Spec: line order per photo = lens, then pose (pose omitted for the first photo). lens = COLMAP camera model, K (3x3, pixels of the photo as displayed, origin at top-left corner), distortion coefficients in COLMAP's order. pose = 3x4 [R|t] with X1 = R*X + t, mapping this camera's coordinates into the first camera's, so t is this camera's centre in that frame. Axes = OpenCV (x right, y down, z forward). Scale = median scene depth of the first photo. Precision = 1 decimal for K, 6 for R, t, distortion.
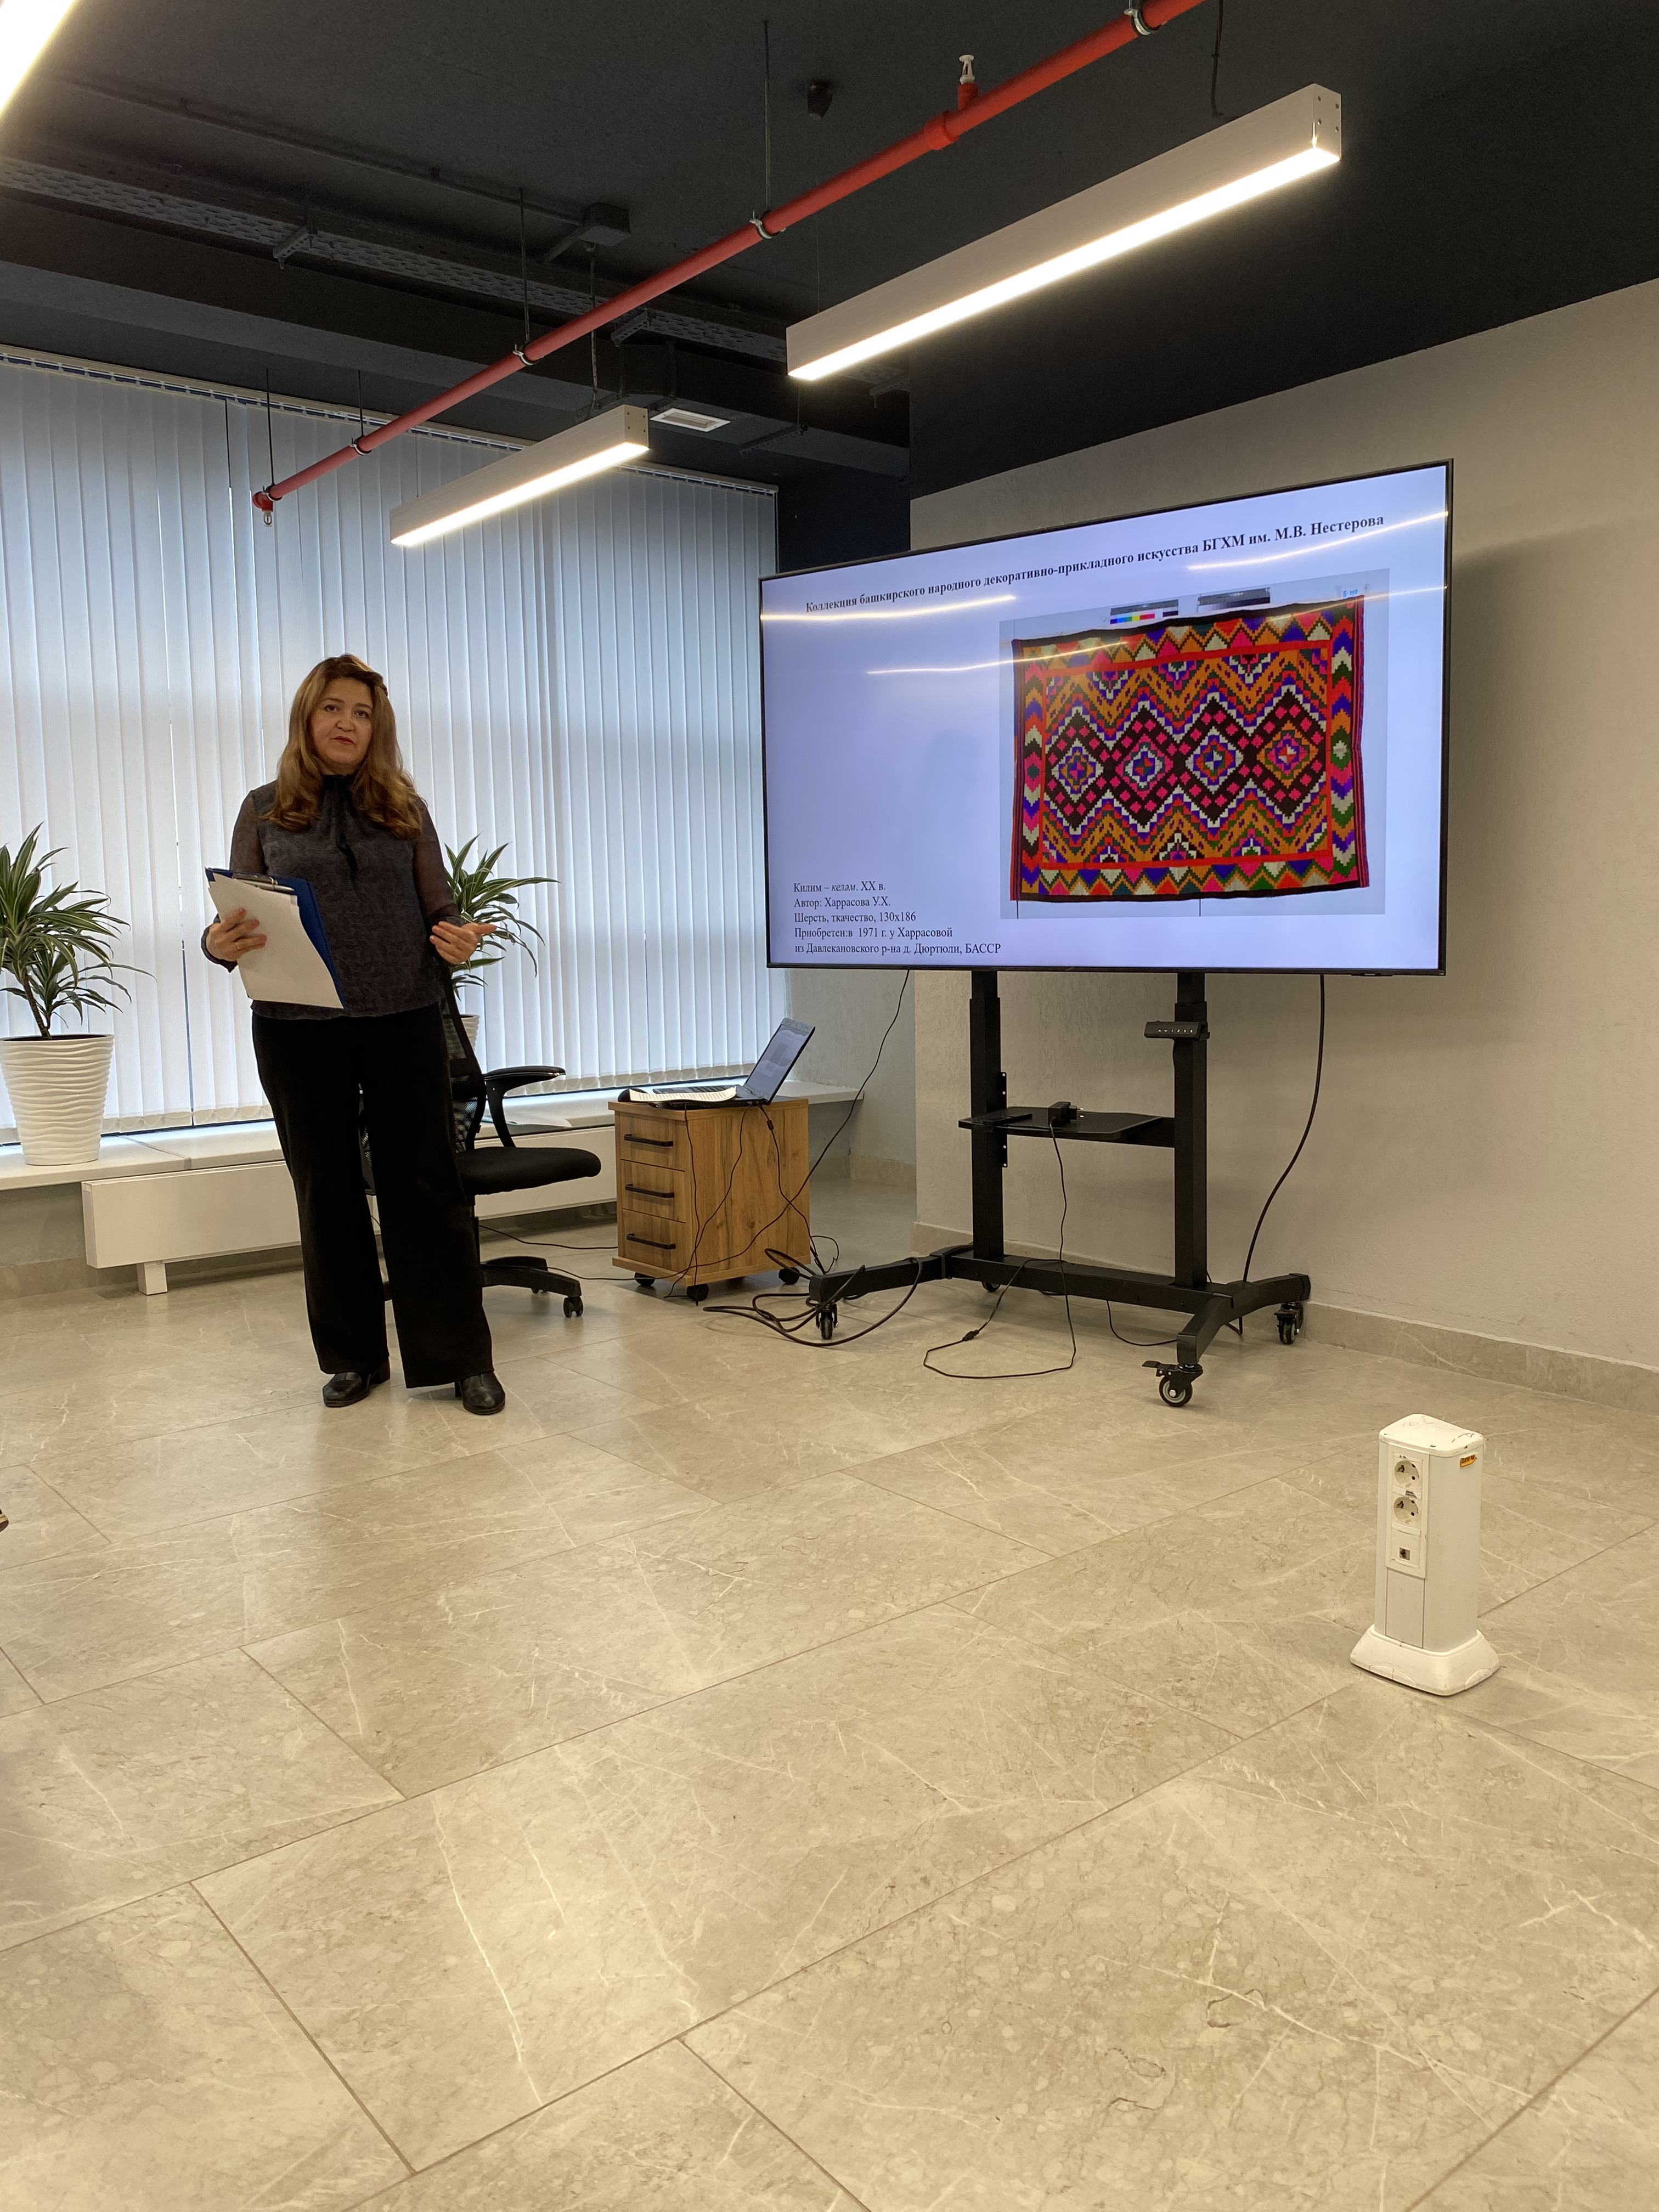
lens RADIAL K [[1684.1, 0, 829.5], [0, 1684.1, 1106.0], [0, 0, 1]] dist [0.002950, 0.000346]
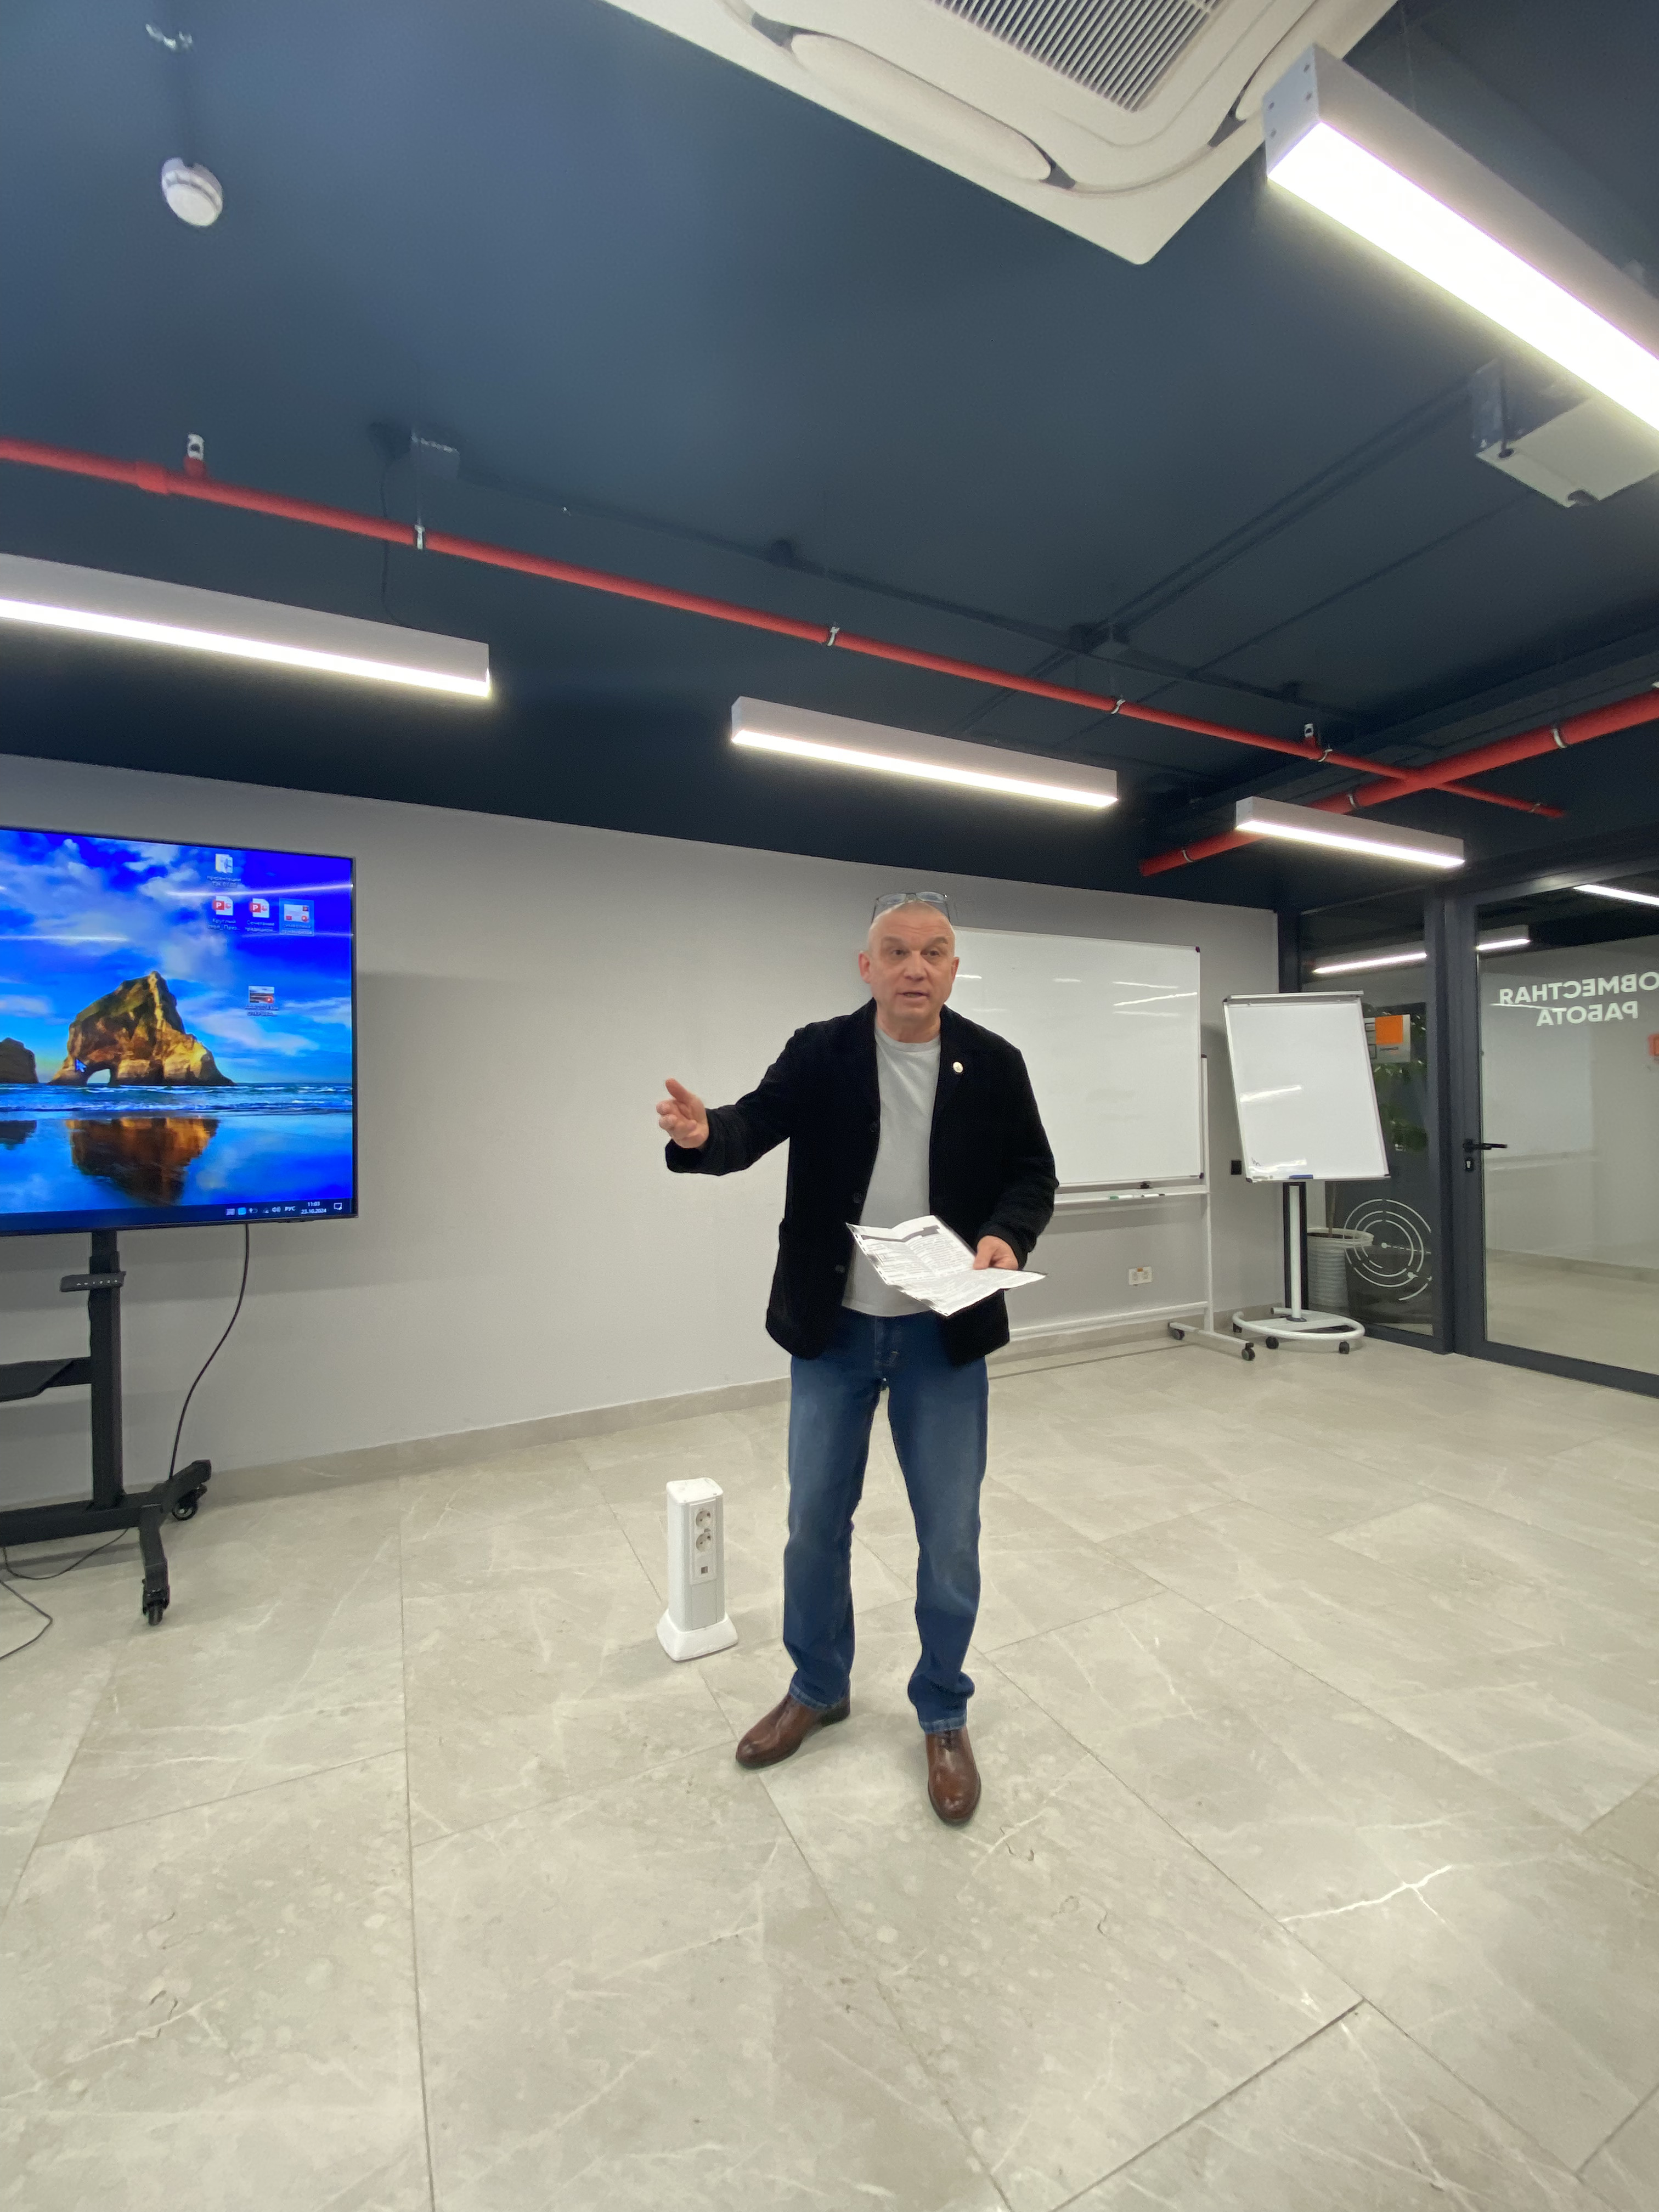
lens RADIAL K [[900.9, 0, 817.4], [0, 900.9, 1115.5], [0, 0, 1]] dist [0.023929, -0.023073]
pose [[0.222503, 0.003397, 0.974926, -0.439188], [0.121903, 0.992049, -0.031278, -0.117496], [-0.967281, 0.125806, 0.220320, 0.571902]]
